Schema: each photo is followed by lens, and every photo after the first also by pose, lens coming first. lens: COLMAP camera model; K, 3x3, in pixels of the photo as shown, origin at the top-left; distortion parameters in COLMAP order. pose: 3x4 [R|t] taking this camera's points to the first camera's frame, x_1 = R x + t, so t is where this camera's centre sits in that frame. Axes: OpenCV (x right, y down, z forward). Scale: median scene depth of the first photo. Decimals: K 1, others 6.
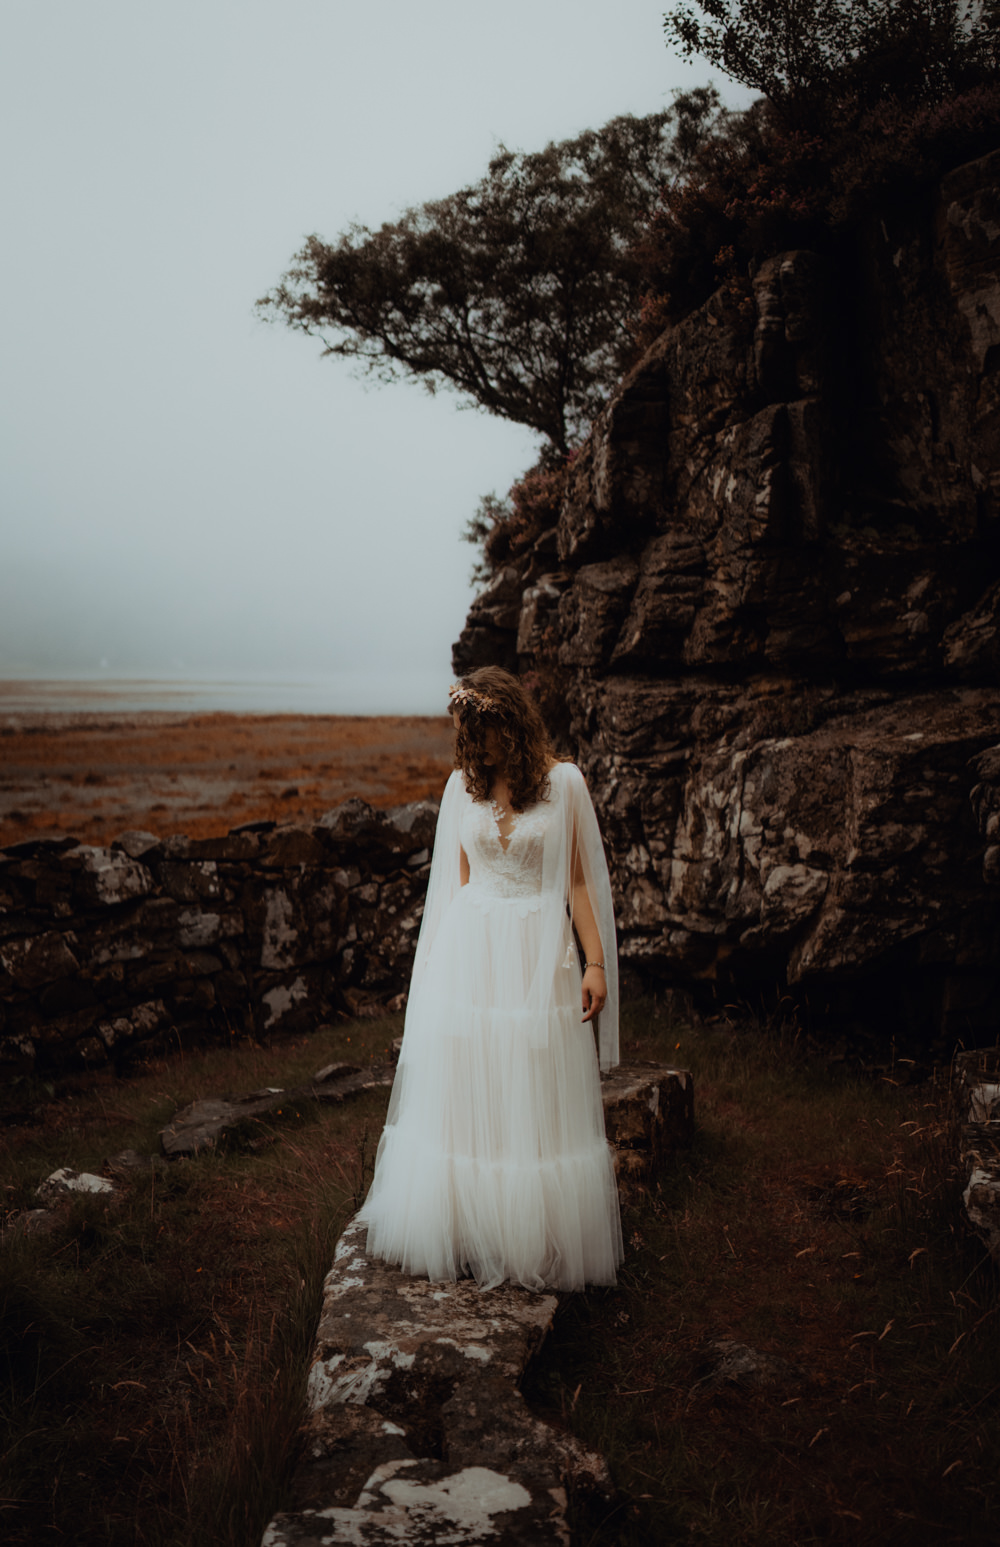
lens RADIAL K [[1609.8, 0, 470.8], [0, 1609.8, 792.0], [0, 0, 1]] dist [-0.086579, 0.028260]
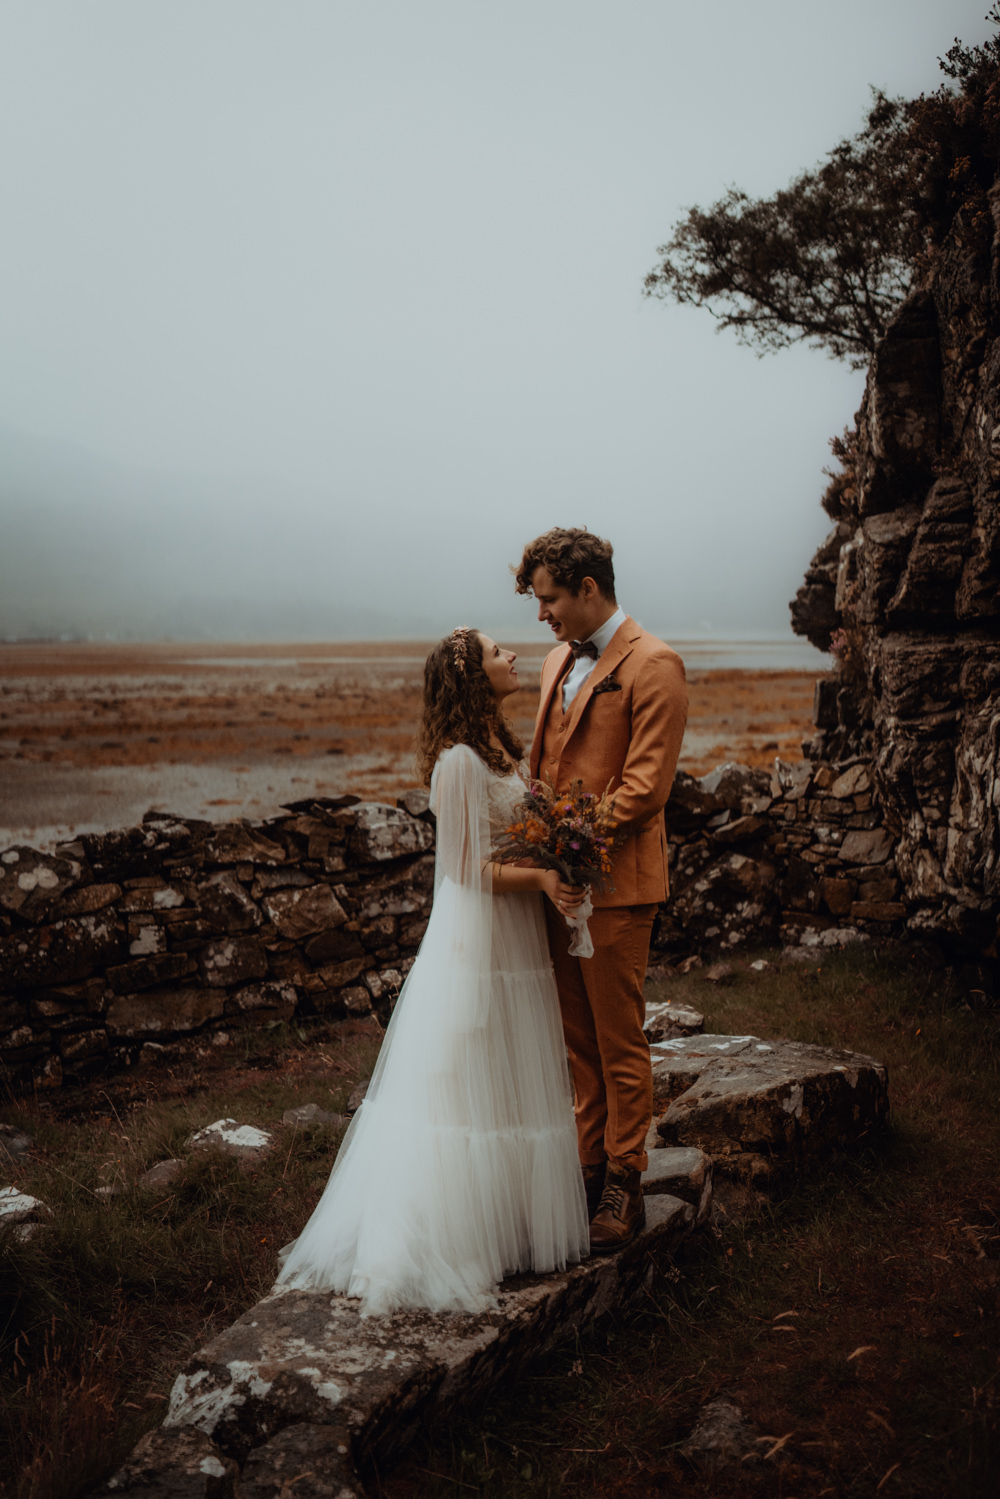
lens RADIAL K [[1486.6, 0, 500.0], [0, 1486.6, 749.5], [0, 0, 1]] dist [-0.124906, 0.160917]
pose [[0.946262, 0.005925, -0.323345, 0.158630], [-0.004512, 0.999977, 0.005119, -0.007015], [0.323368, -0.003385, 0.946267, 0.111236]]
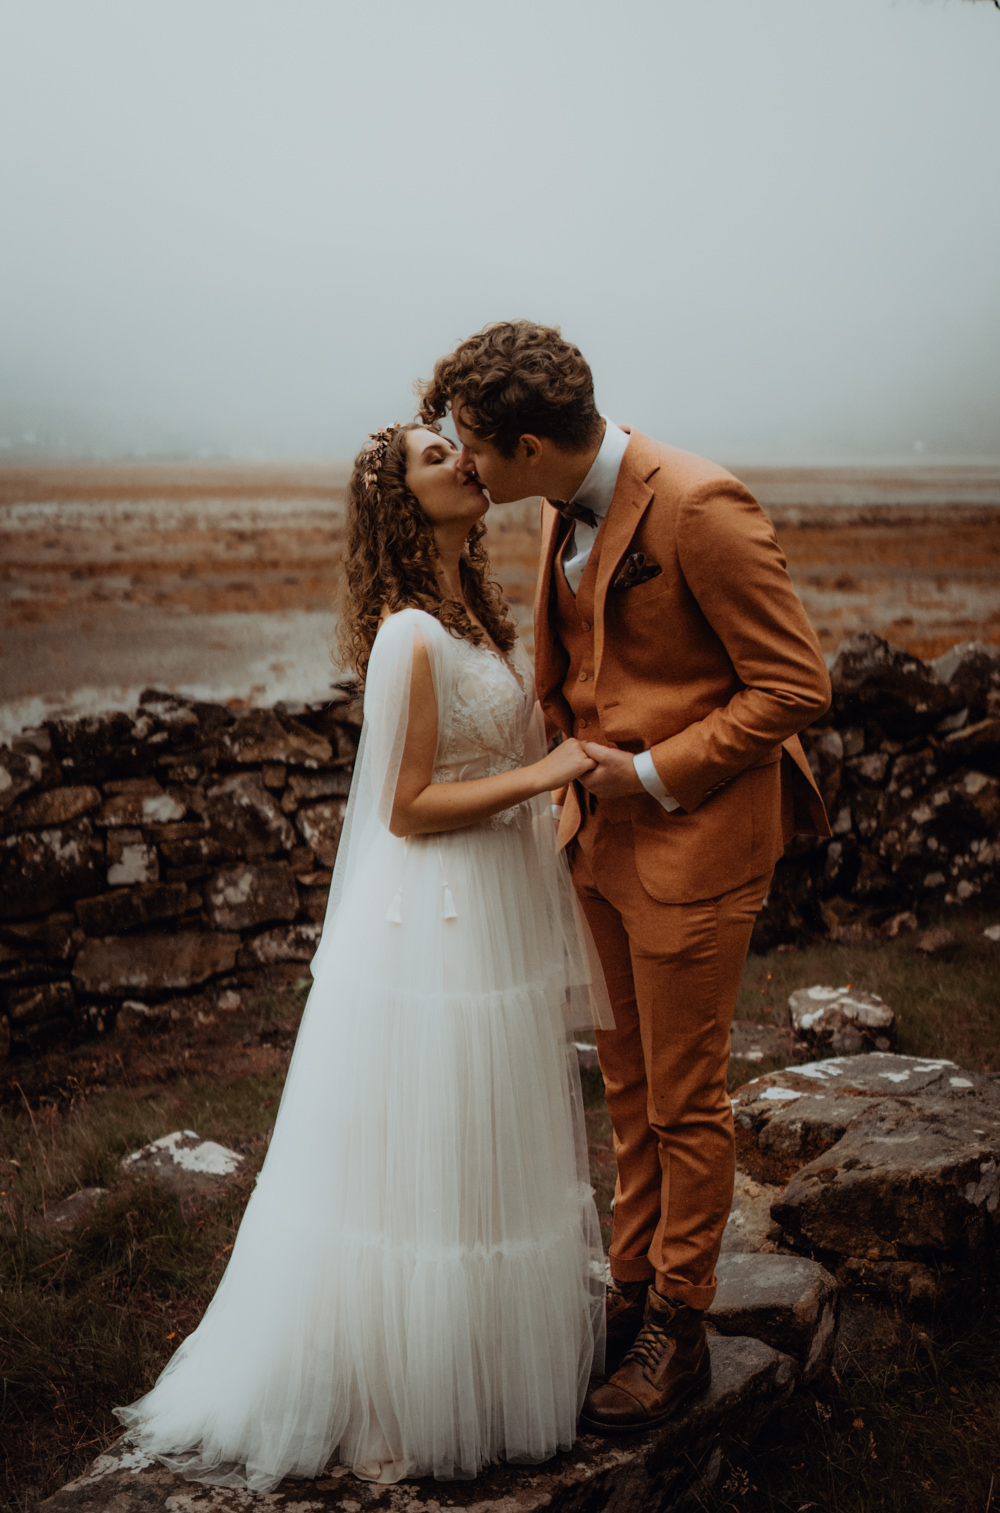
lens RADIAL K [[1826.9, 0, 420.5], [0, 1826.9, 734.4], [0, 0, 1]] dist [-0.095639, 0.051229]
pose [[0.875793, 0.063245, -0.478526, 0.168036], [-0.026438, 0.996176, 0.083273, -0.015156], [0.481963, -0.060279, 0.874116, 0.235077]]
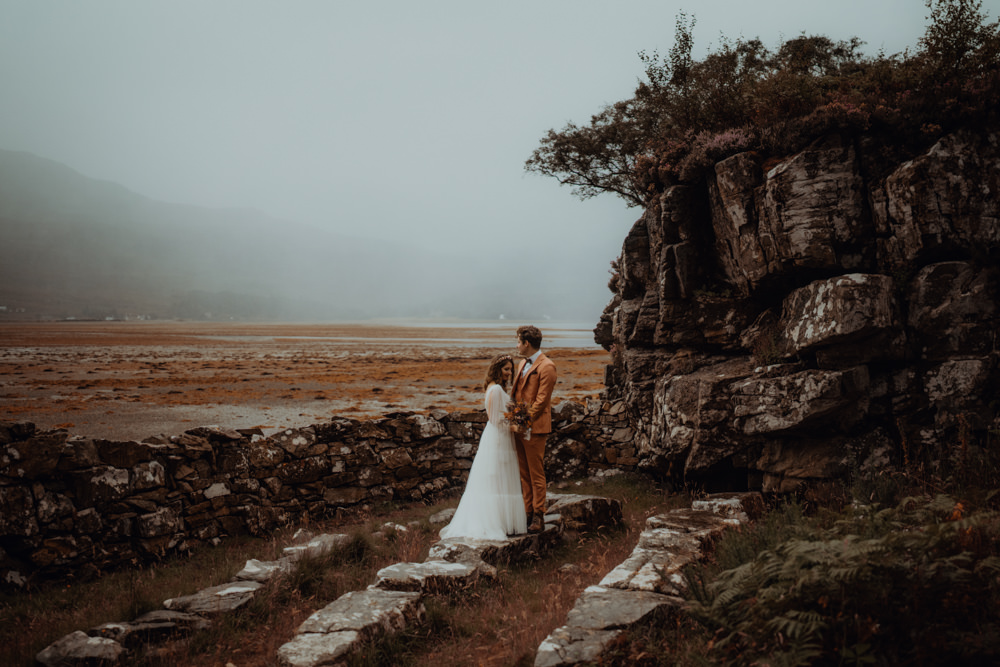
lens RADIAL K [[1048.7, 0, 500.0], [0, 1048.7, 333.5], [0, 0, 1]] dist [-0.106483, 0.140290]
pose [[0.972706, 0.000811, -0.232038, 0.273487], [-0.015115, 0.998092, -0.059874, 0.002671], [0.231546, 0.061747, 0.970862, -0.591609]]
